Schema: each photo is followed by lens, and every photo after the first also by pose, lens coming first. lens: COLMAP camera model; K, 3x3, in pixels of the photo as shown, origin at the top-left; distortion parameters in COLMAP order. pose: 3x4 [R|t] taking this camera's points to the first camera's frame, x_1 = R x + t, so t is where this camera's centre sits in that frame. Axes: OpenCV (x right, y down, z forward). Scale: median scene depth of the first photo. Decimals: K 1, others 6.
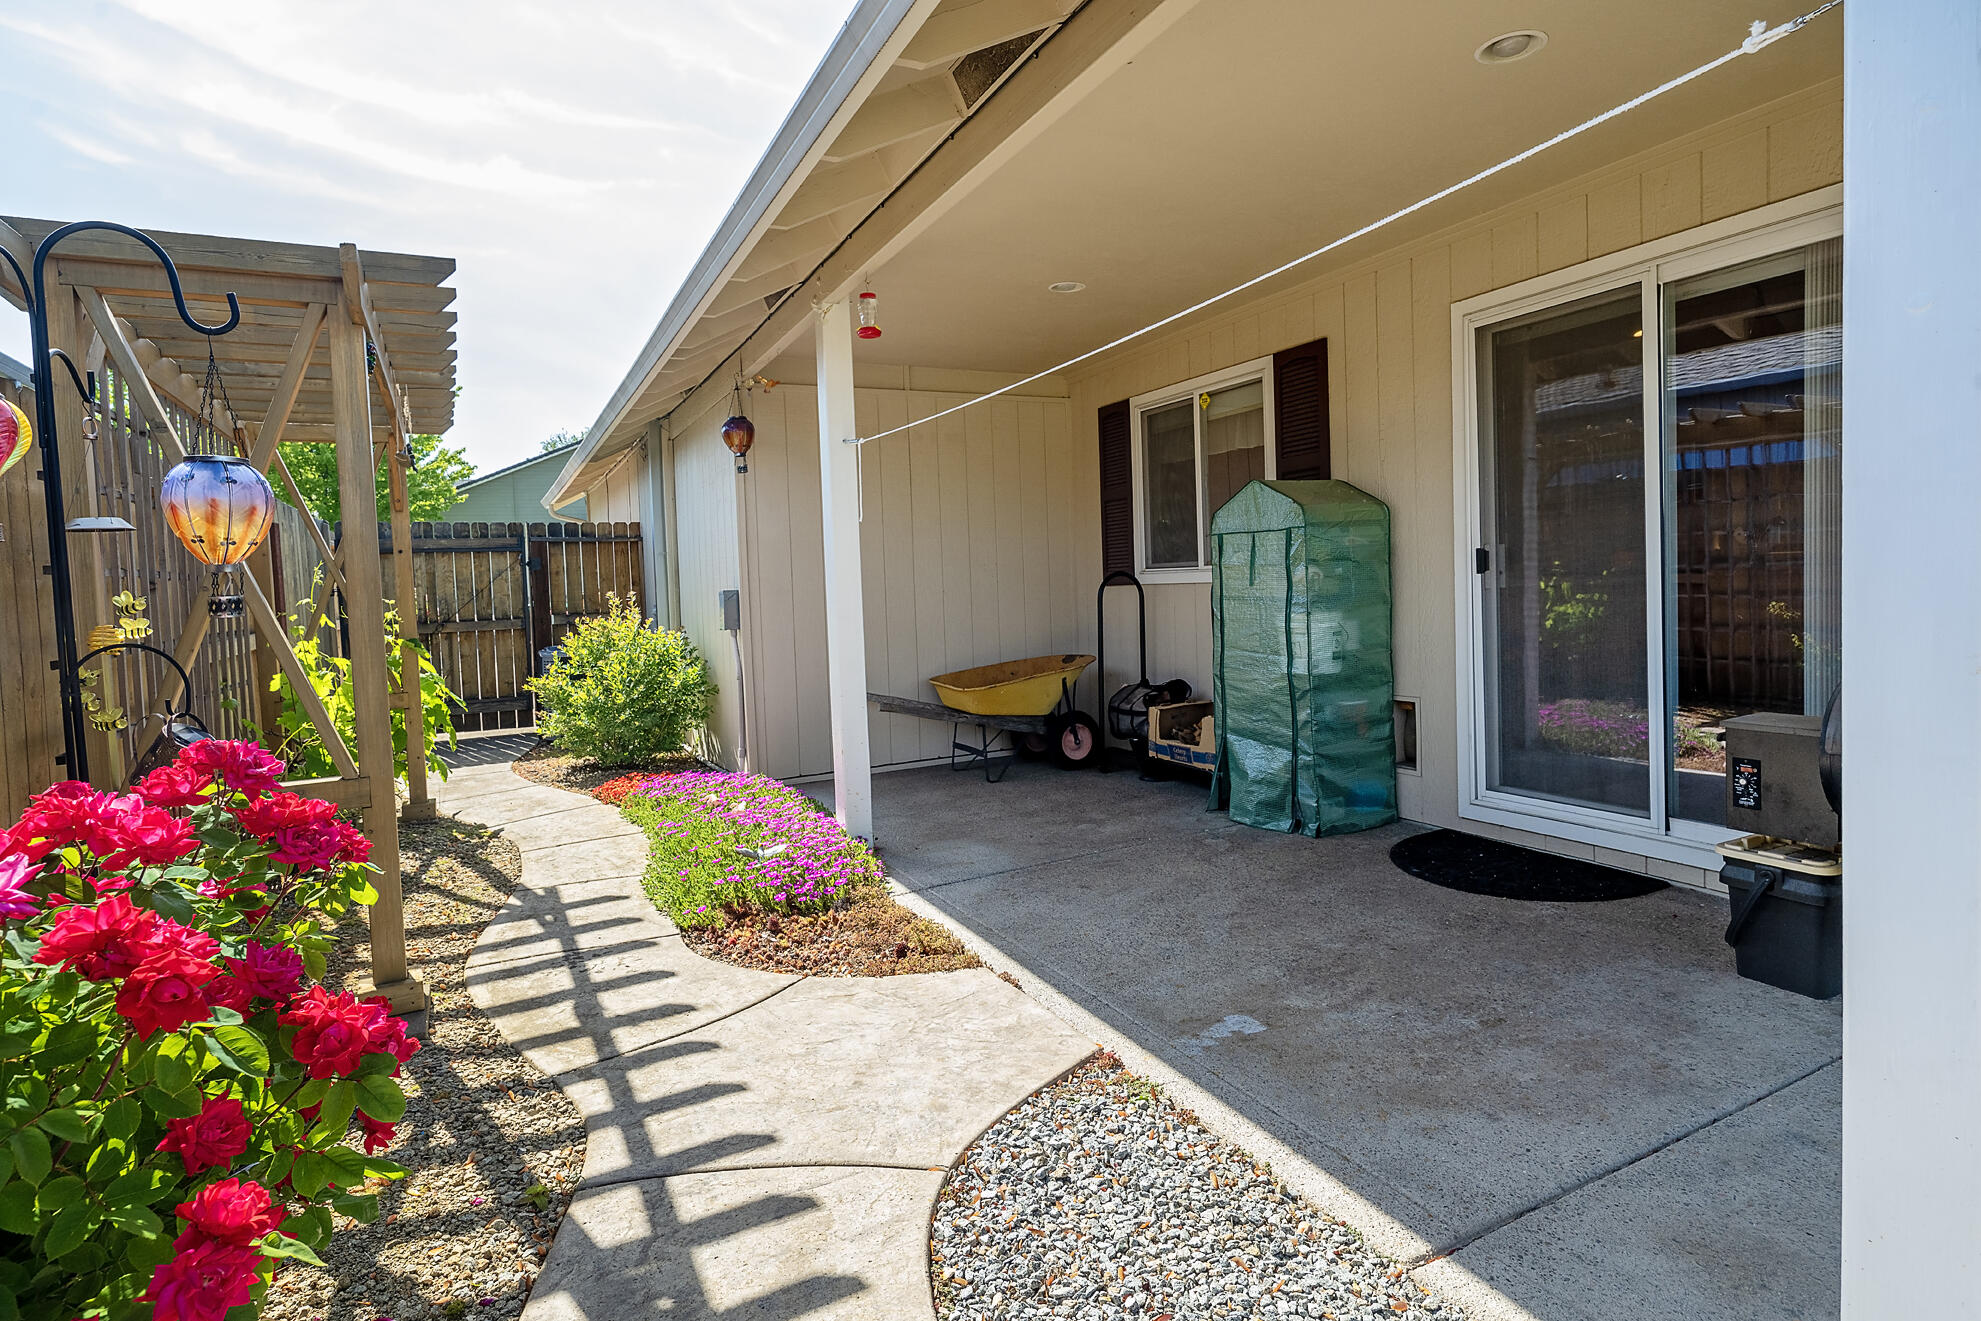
lens RADIAL K [[1033.3, 0, 984.7], [0, 1033.3, 641.2], [0, 0, 1]] dist [-0.000235, 0.000612]
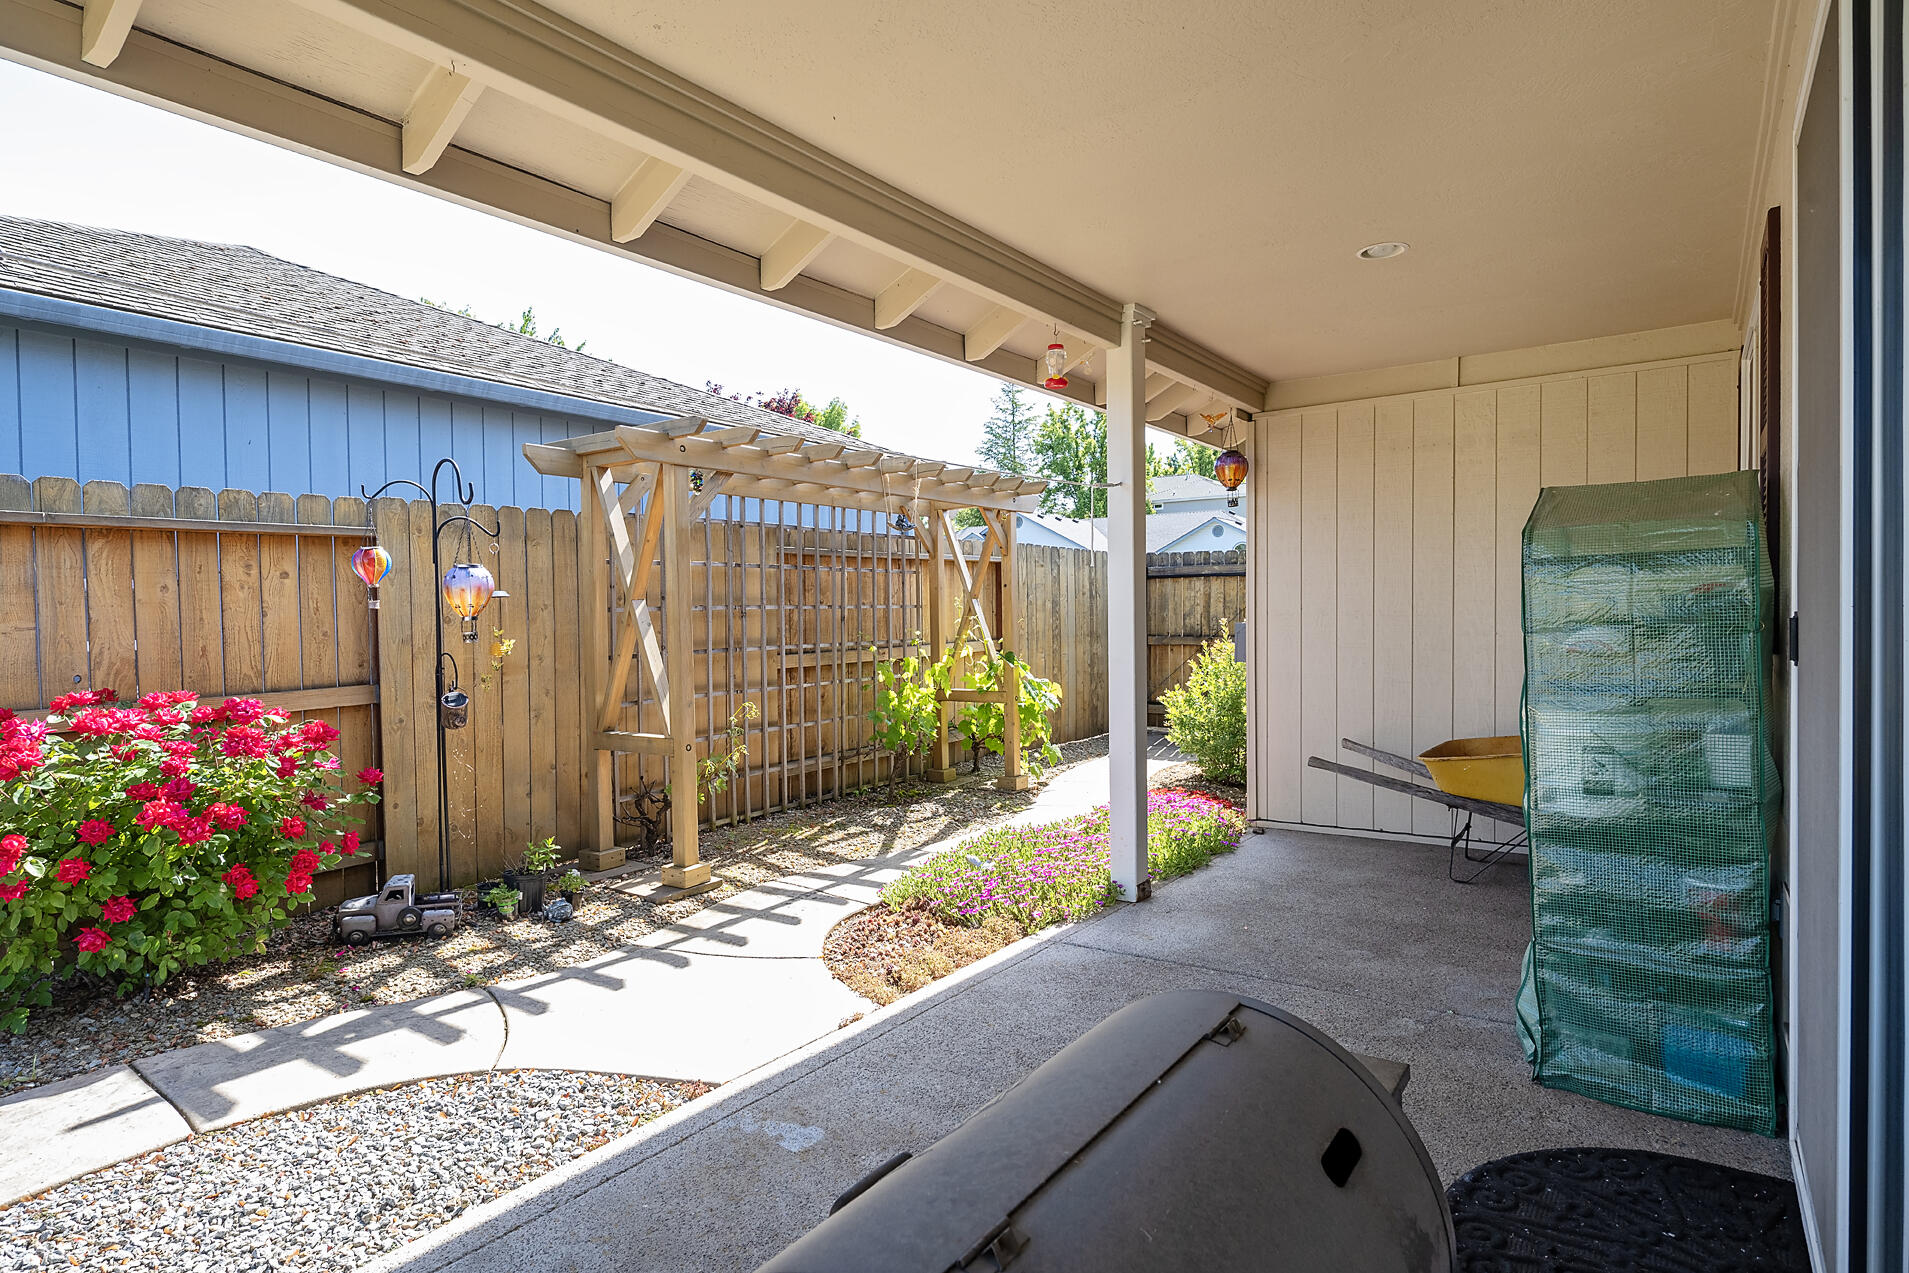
lens RADIAL K [[997.5, 0, 961.7], [0, 997.5, 653.3], [0, 0, 1]] dist [-0.000248, 0.002211]
pose [[0.466441, 0.064422, -0.882203, 0.948909], [-0.055022, 0.997526, 0.043752, -0.093667], [0.882839, 0.028133, 0.468832, 0.617399]]
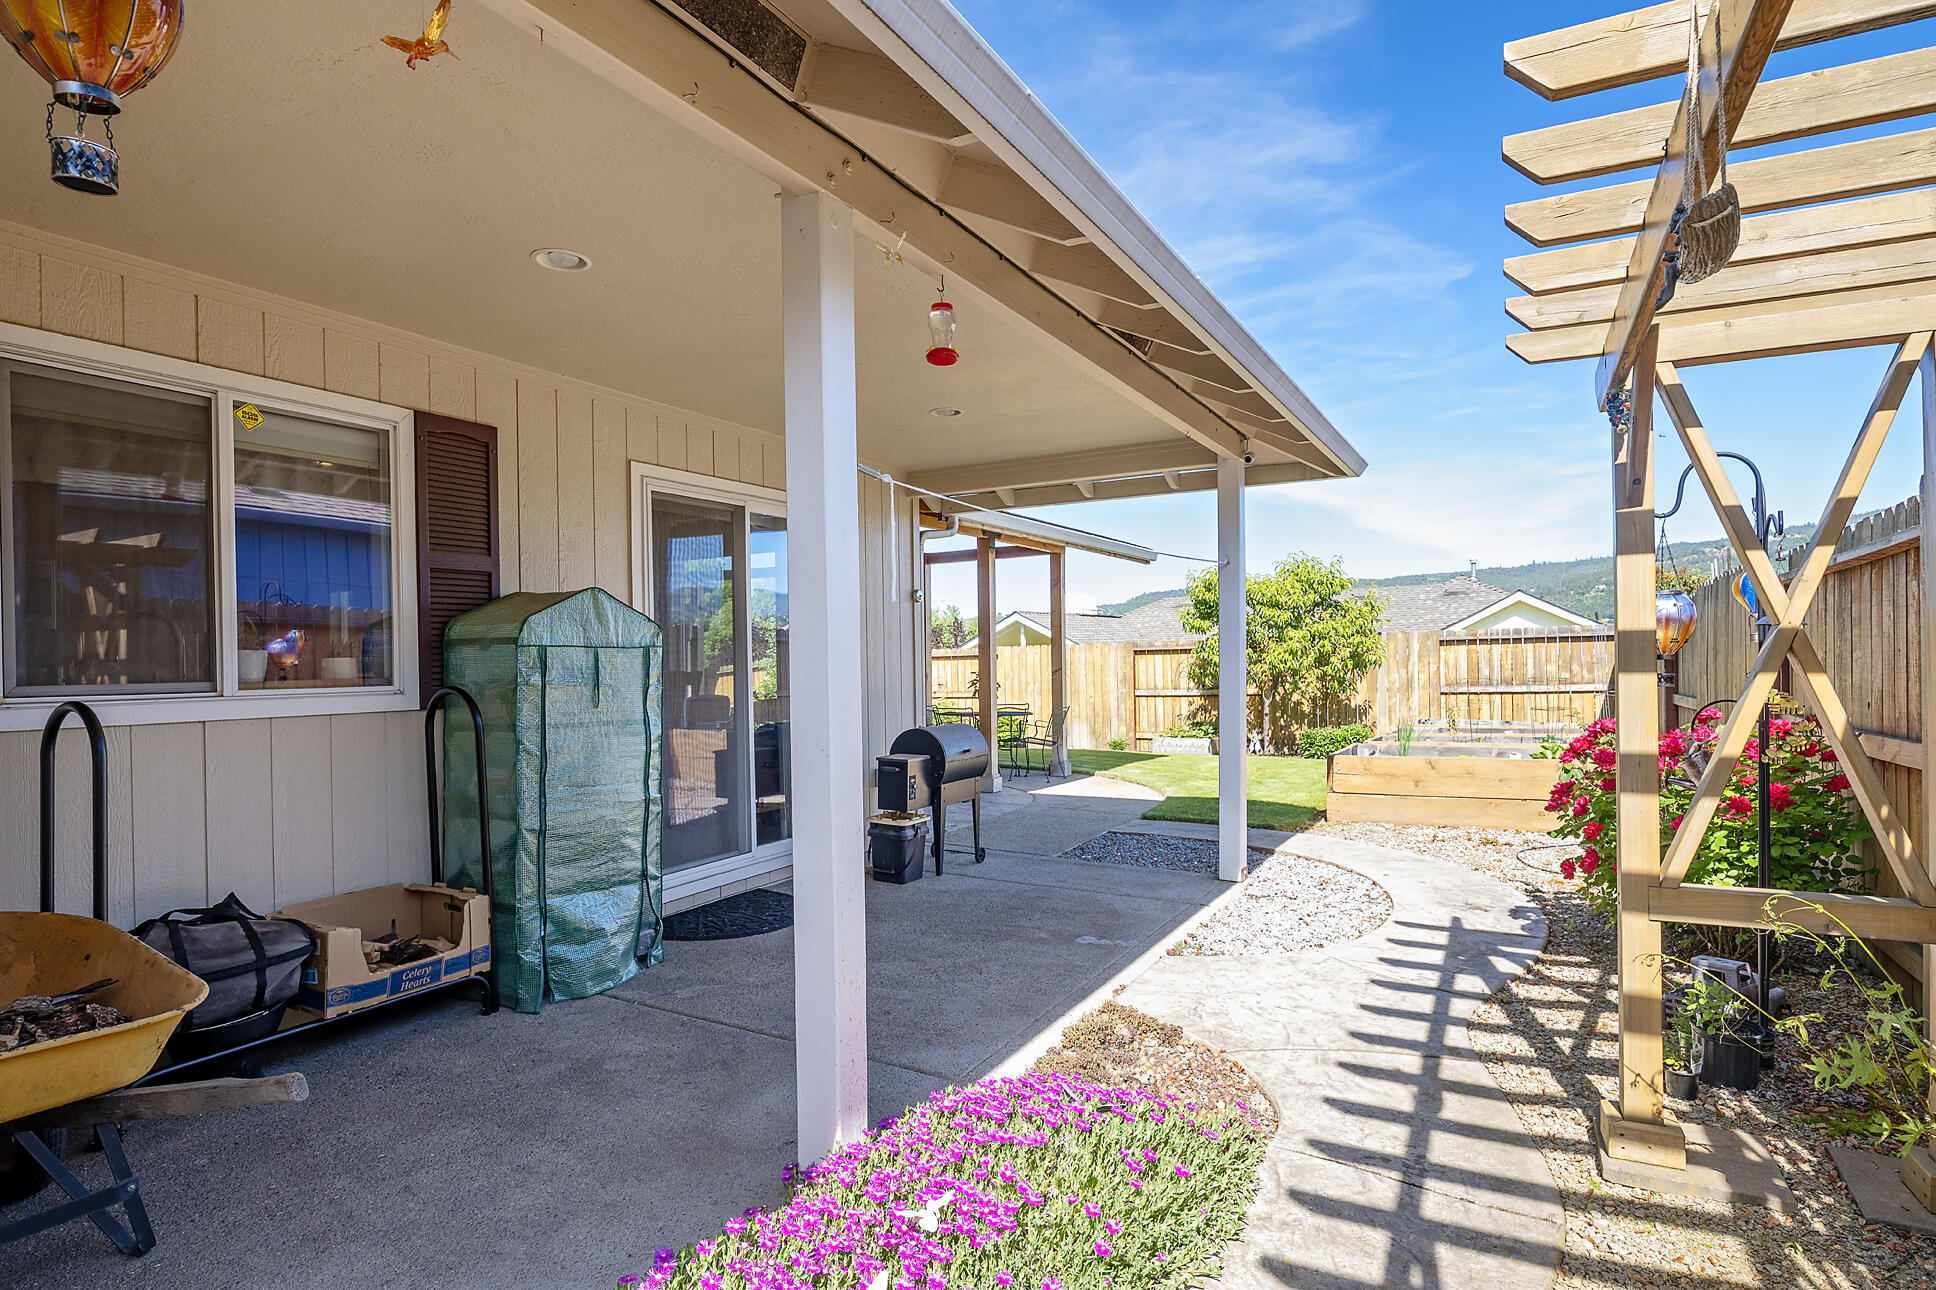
lens RADIAL K [[1011.6, 0, 975.3], [0, 1011.6, 662.0], [0, 0, 1]] dist [-0.000248, 0.002211]
pose [[-0.574855, 0.045472, 0.816991, -0.936778], [0.083154, 0.996532, 0.003044, -0.104419], [-0.814019, 0.069686, -0.576642, 1.864543]]
